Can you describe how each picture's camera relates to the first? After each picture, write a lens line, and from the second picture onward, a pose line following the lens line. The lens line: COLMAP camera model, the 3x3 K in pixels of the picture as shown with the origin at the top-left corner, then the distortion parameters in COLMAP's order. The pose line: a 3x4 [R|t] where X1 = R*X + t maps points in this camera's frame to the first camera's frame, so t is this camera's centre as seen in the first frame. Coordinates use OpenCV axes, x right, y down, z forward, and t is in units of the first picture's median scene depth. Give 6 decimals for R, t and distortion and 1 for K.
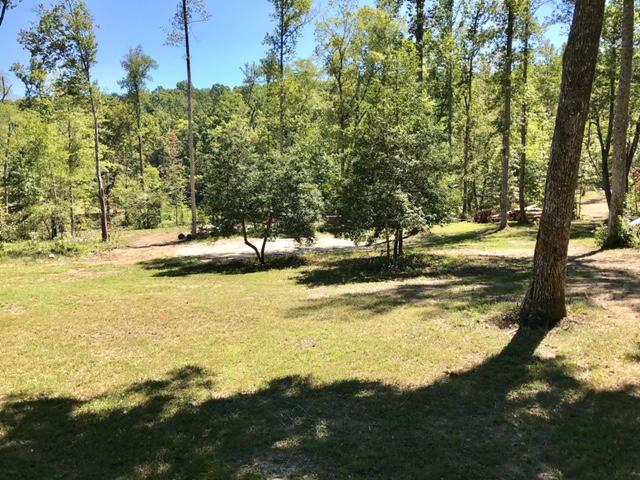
lens RADIAL K [[545.2, 0, 322.0], [0, 545.2, 242.4], [0, 0, 1]] dist [0.066020, -0.052809]
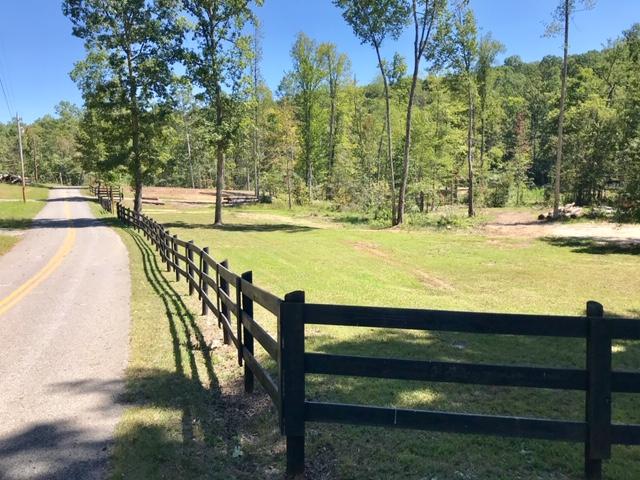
lens RADIAL K [[545.2, 0, 318.3], [0, 545.2, 234.7], [0, 0, 1]] dist [0.066020, -0.052809]
pose [[0.850706, 0.079843, -0.519542, -0.067343], [-0.065193, 0.996792, 0.046437, 0.001771], [0.521583, -0.005633, 0.853182, -0.144585]]
